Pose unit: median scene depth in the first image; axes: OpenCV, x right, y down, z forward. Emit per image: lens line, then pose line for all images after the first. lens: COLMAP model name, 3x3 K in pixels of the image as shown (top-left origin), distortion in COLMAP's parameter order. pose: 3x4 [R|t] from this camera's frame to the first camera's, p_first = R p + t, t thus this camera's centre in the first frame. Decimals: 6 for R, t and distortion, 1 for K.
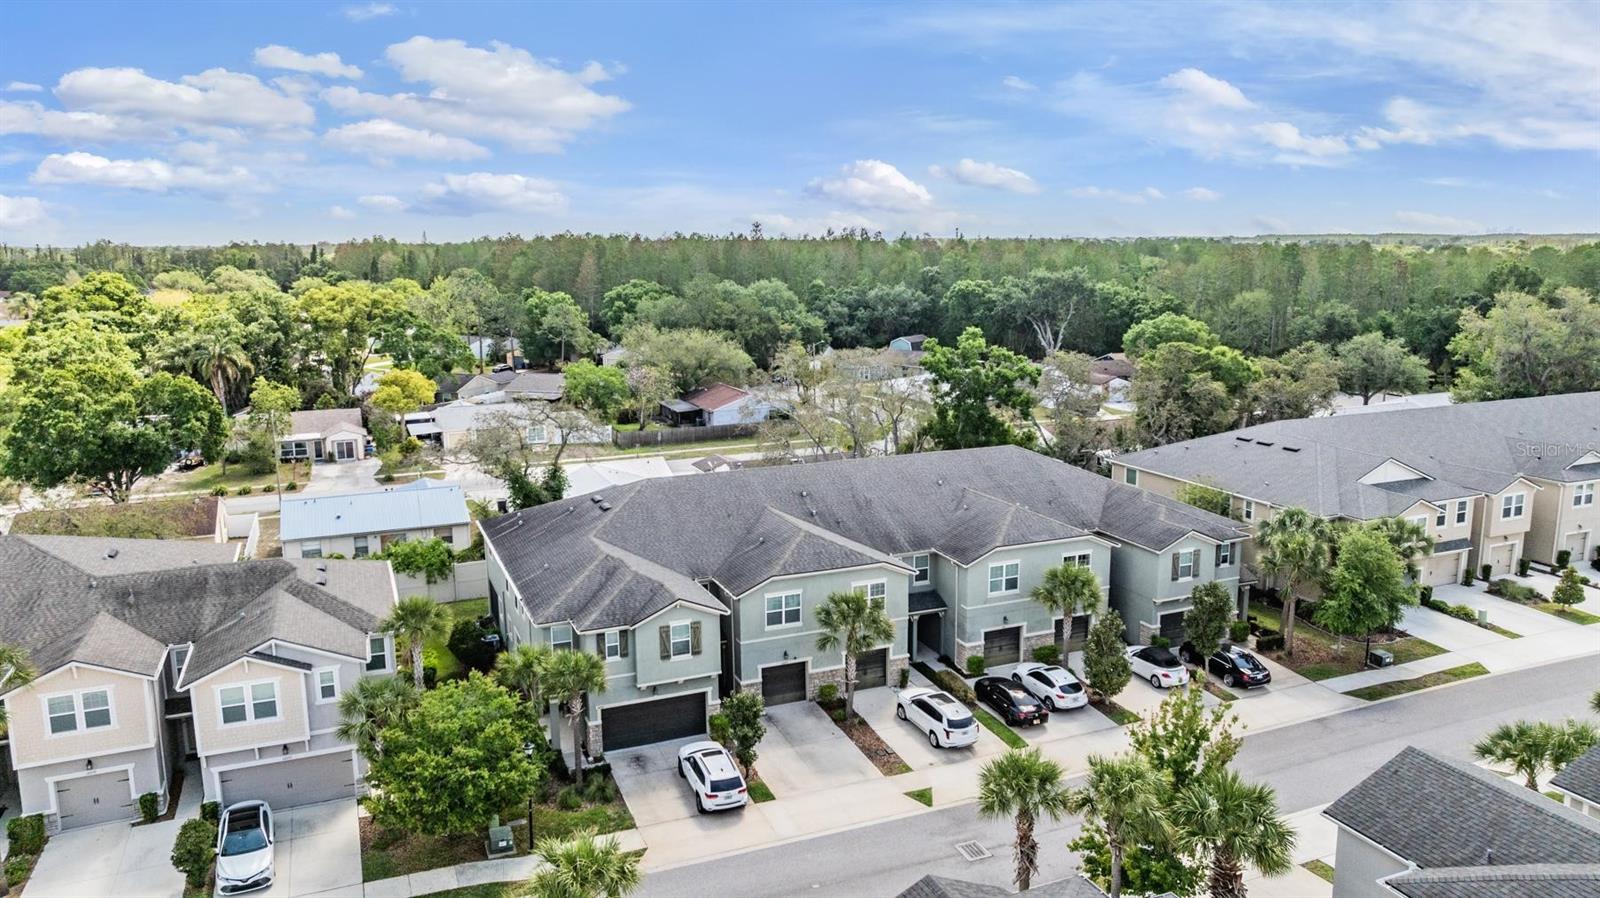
lens RADIAL K [[1121.7, 0, 800.0], [0, 1121.7, 449.0], [0, 0, 1]] dist [-0.018116, -0.002394]
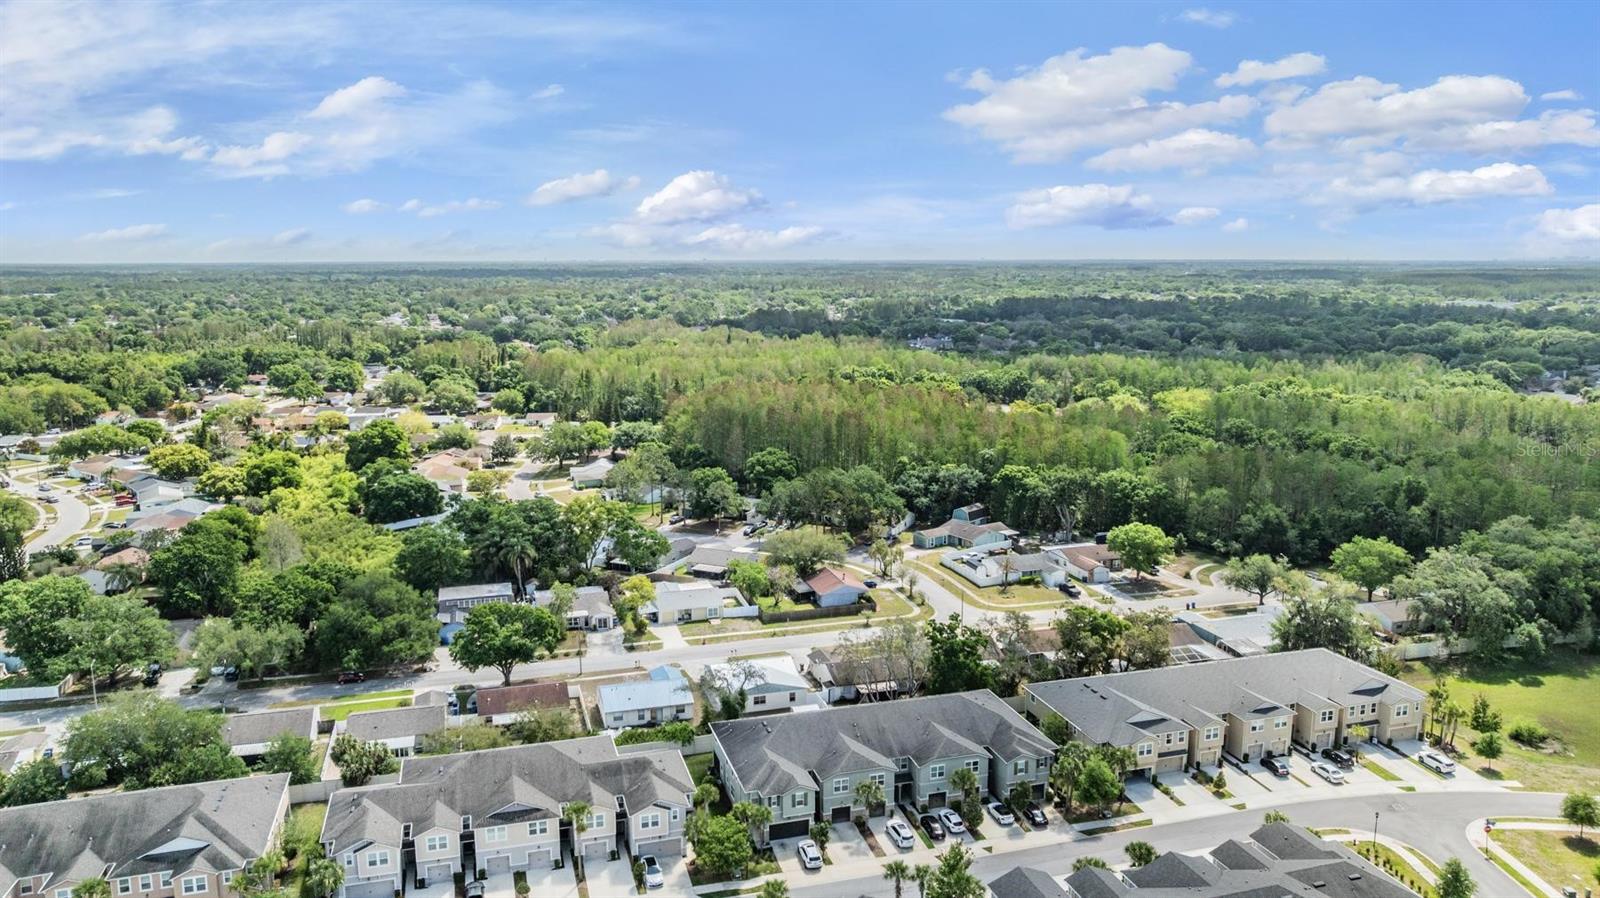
lens RADIAL K [[1121.7, 0, 800.0], [0, 1121.7, 449.0], [0, 0, 1]] dist [-0.018116, -0.002394]
pose [[0.994124, 0.024443, -0.105448, 0.126814], [-0.025793, 0.999602, -0.011457, -0.524965], [0.105126, 0.014109, 0.994359, -1.365524]]
